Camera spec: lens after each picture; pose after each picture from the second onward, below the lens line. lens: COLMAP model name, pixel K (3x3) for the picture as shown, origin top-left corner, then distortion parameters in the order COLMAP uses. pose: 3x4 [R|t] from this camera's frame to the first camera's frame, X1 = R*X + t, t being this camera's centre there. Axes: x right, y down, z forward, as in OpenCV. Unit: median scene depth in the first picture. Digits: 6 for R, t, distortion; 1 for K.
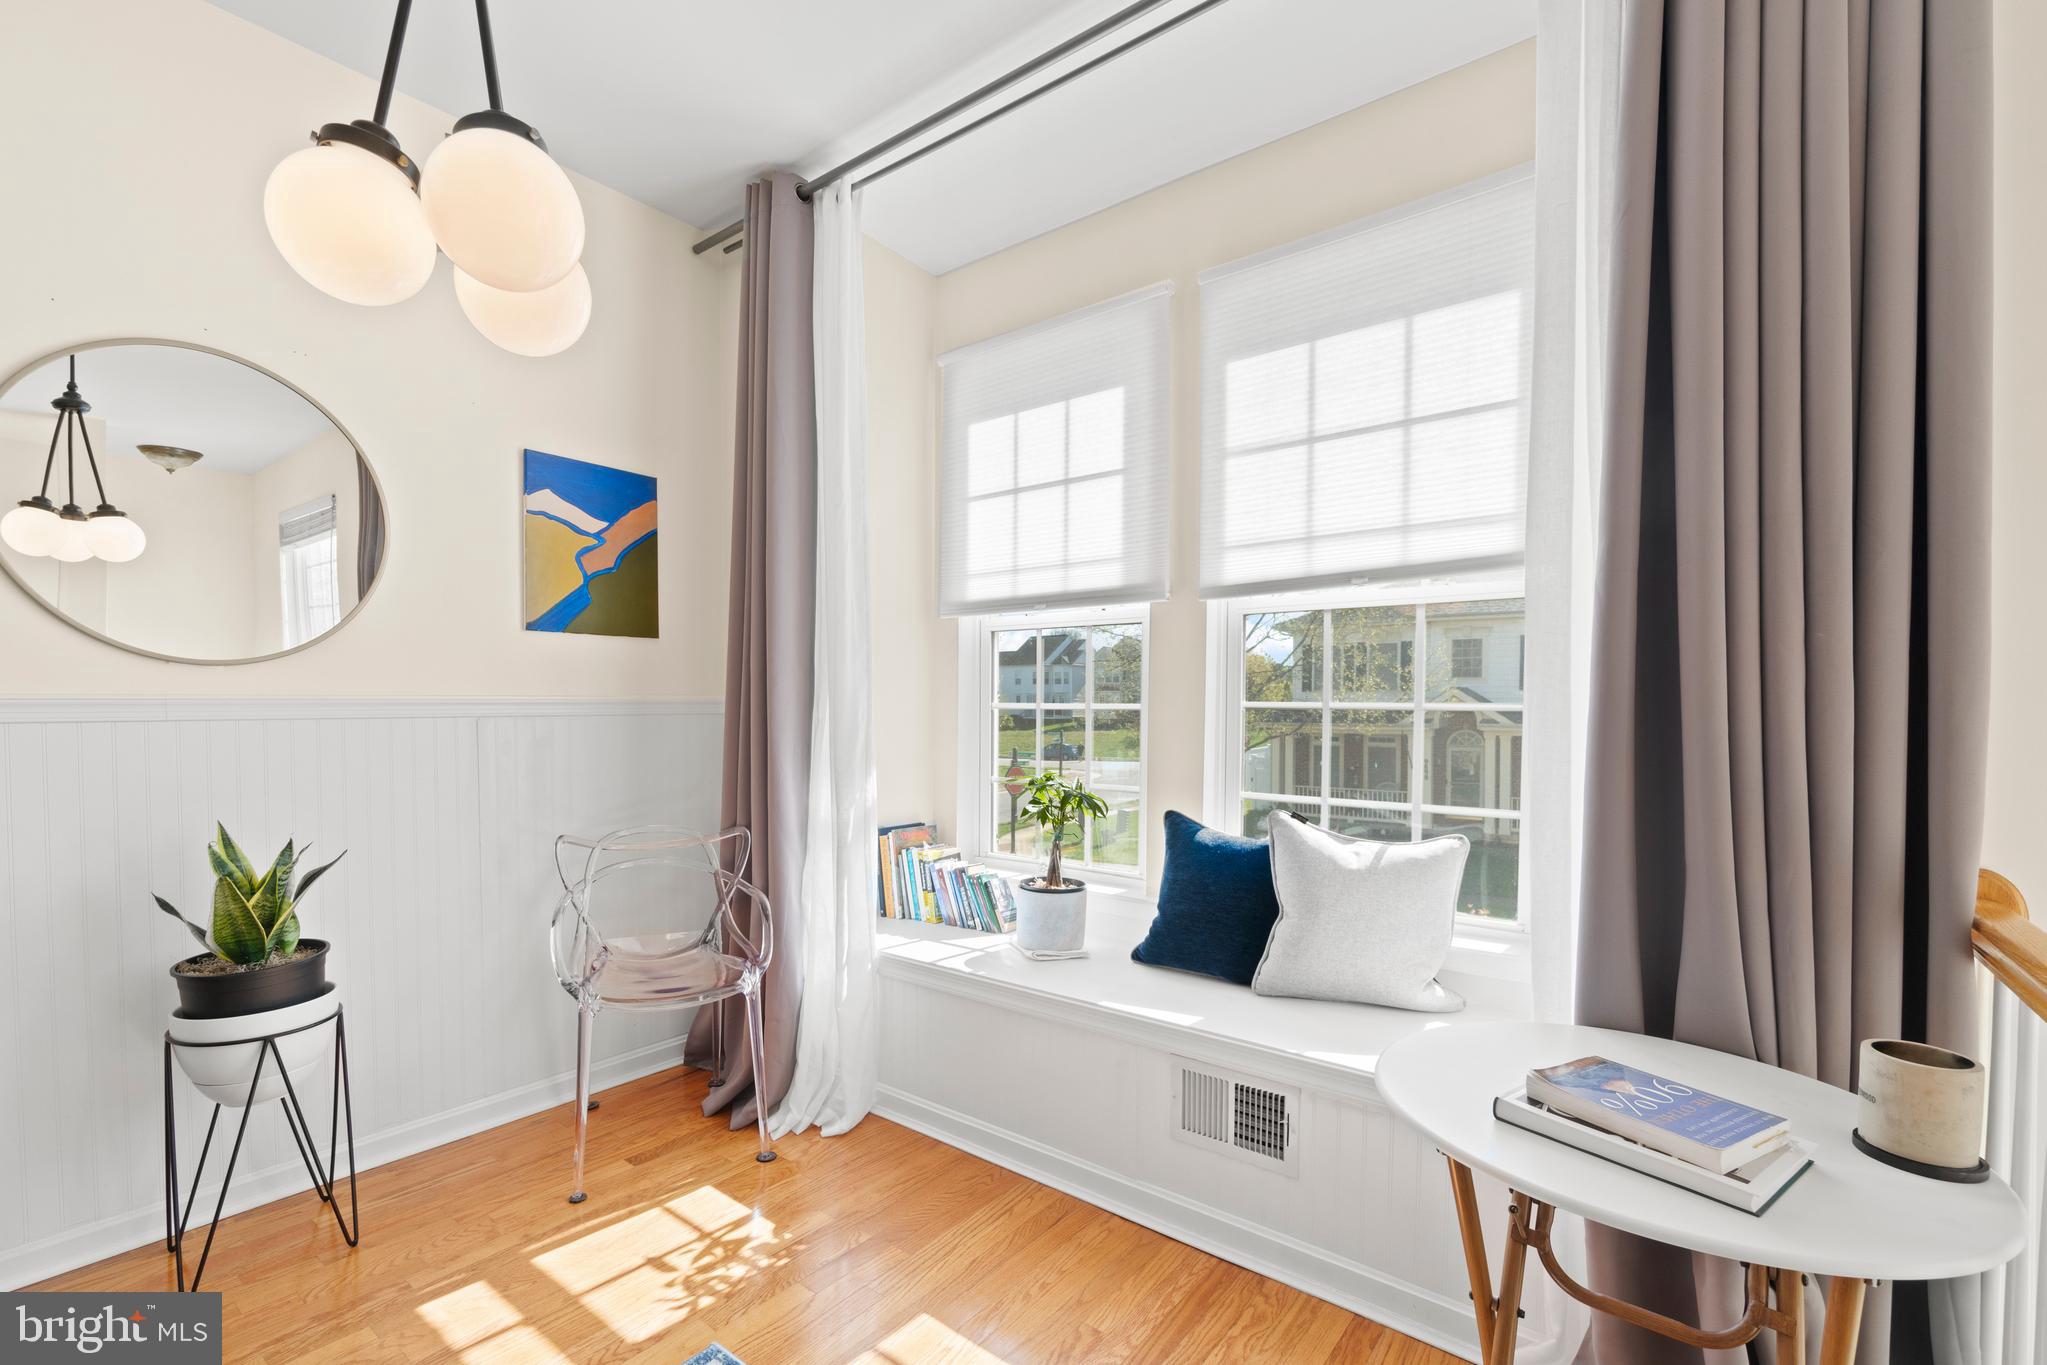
lens RADIAL K [[897.8, 0, 972.0], [0, 897.8, 713.8], [0, 0, 1]] dist [0.000586, -0.000451]
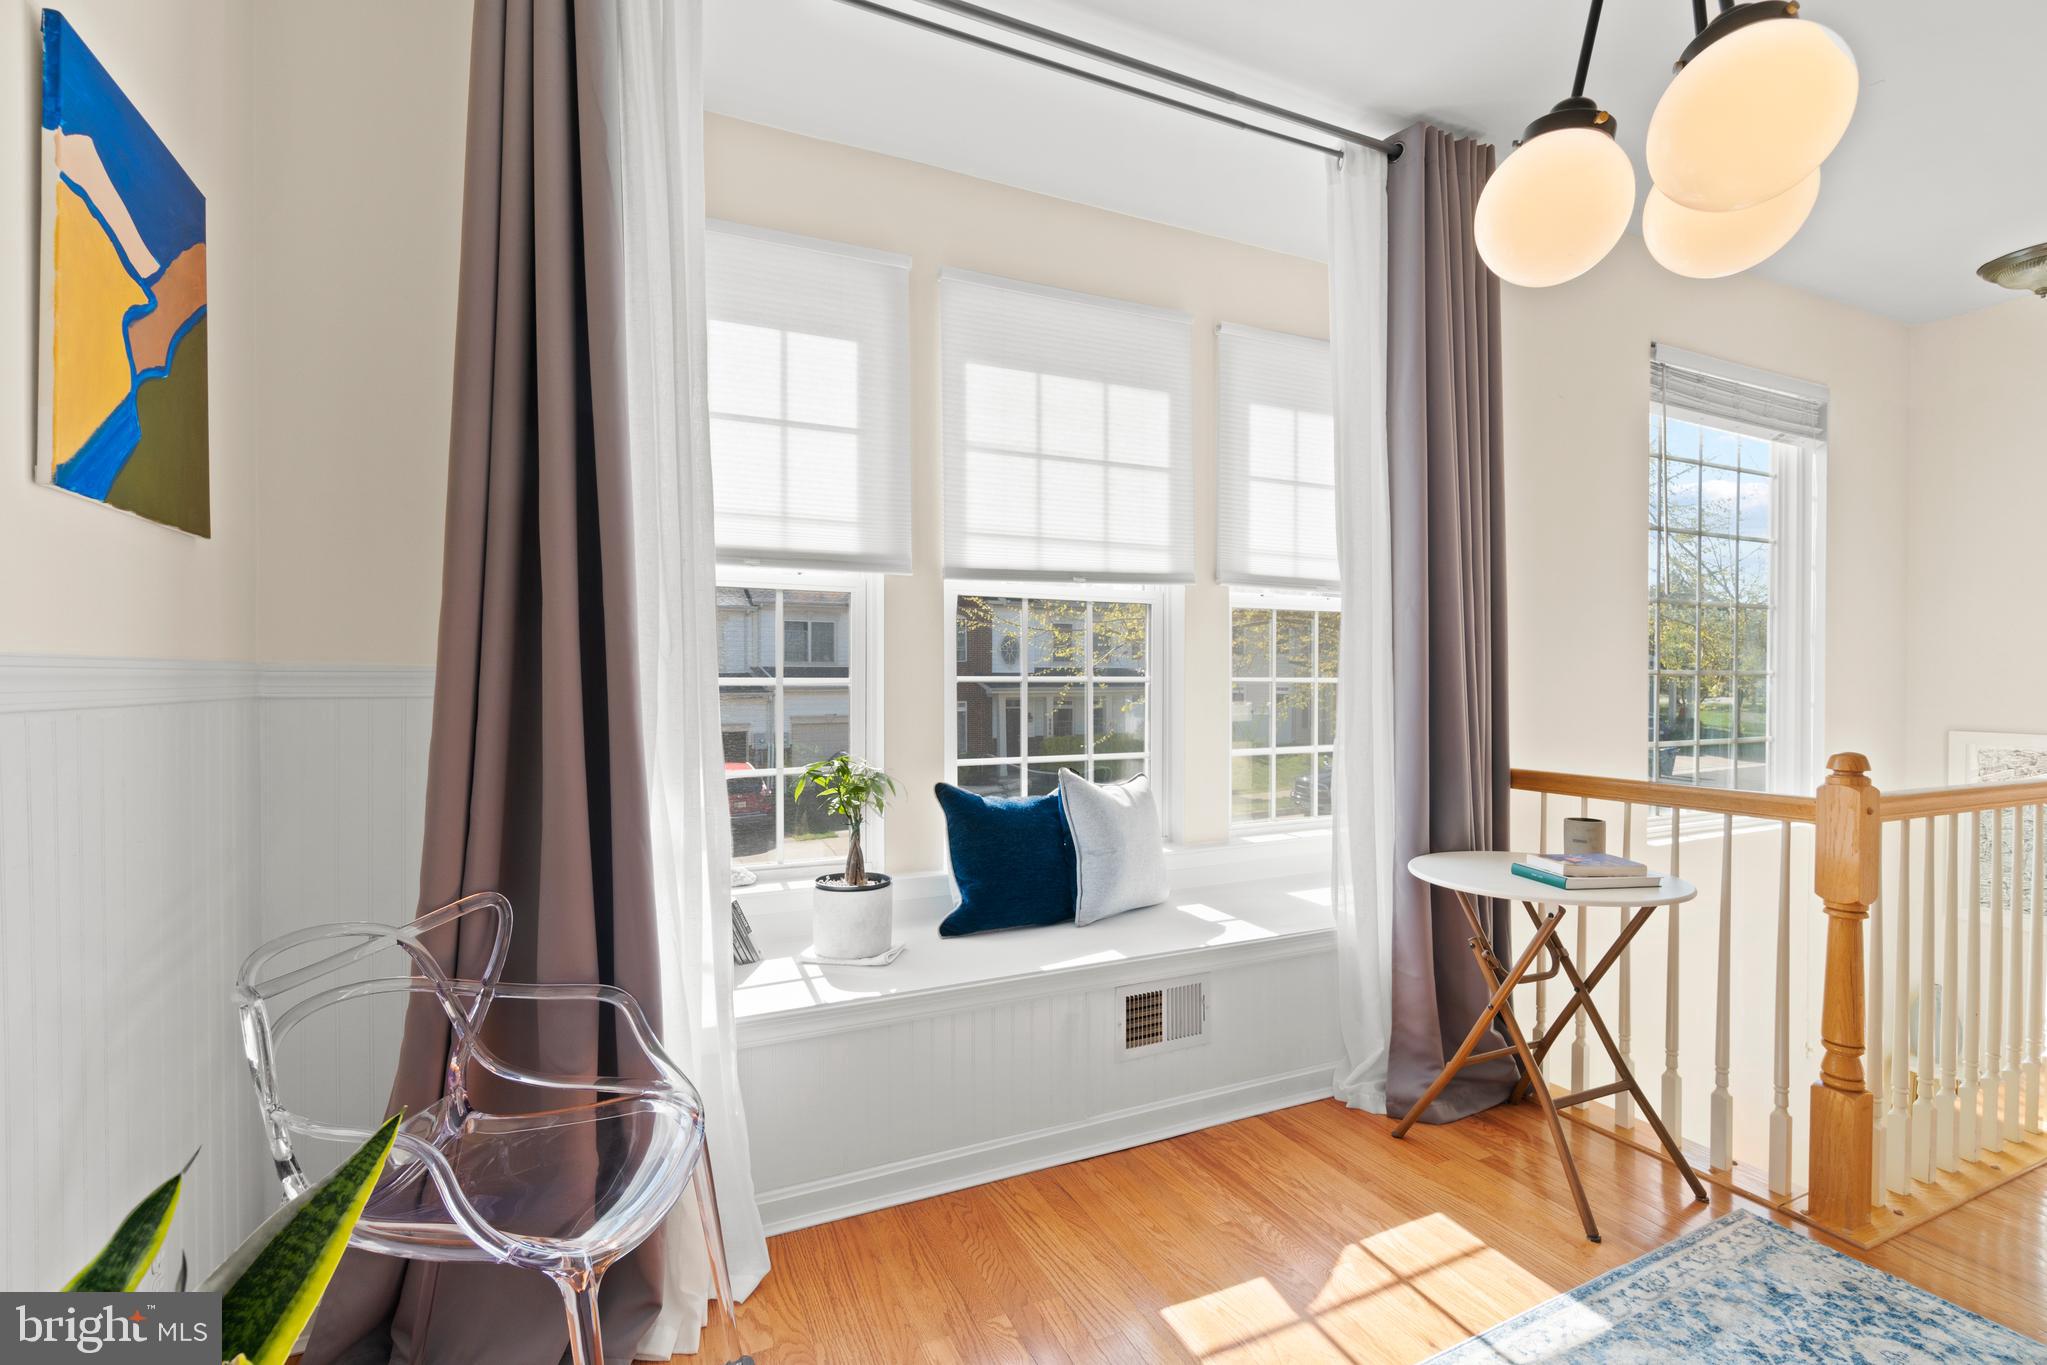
lens RADIAL K [[897.8, 0, 1017.8], [0, 897.8, 682.7], [0, 0, 1]] dist [0.000586, -0.000451]
pose [[0.451470, -0.003035, 0.892281, -0.693521], [0.015755, 0.999865, -0.004571, 0.000357], [-0.892147, 0.016121, 0.451457, 0.494357]]
